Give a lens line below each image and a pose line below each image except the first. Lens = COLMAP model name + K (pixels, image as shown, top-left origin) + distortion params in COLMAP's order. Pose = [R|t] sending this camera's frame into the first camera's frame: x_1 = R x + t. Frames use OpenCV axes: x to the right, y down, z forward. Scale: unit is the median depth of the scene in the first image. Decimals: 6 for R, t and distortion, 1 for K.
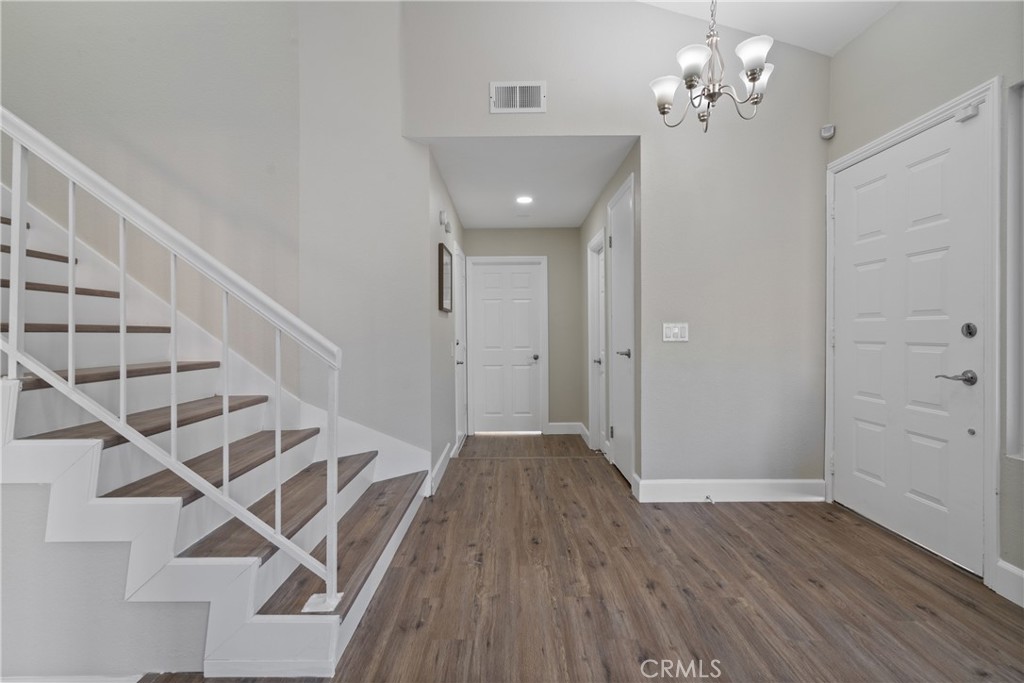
lens RADIAL K [[468.0, 0, 512.0], [0, 468.0, 341.5], [0, 0, 1]] dist [-0.001871, -0.000242]
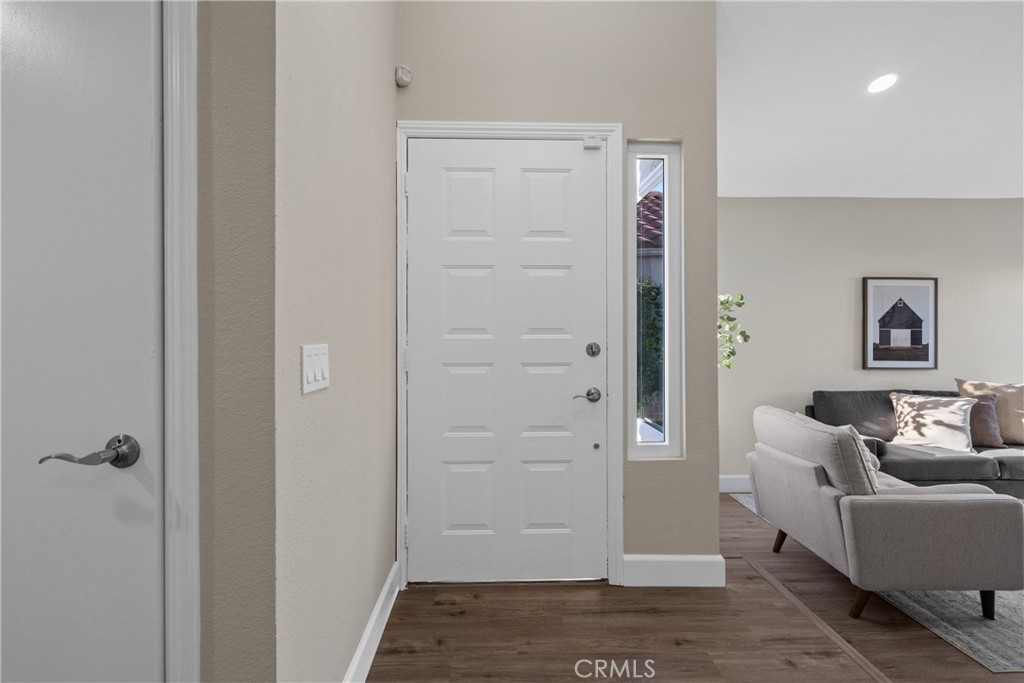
lens RADIAL K [[455.8, 0, 501.2], [0, 455.8, 339.9], [0, 0, 1]] dist [-0.003845, 0.000102]
pose [[-0.020604, 0.010306, 0.999735, -0.036432], [0.023399, 0.999678, -0.009824, -0.036881], [-0.999514, 0.023190, -0.020839, 1.115033]]
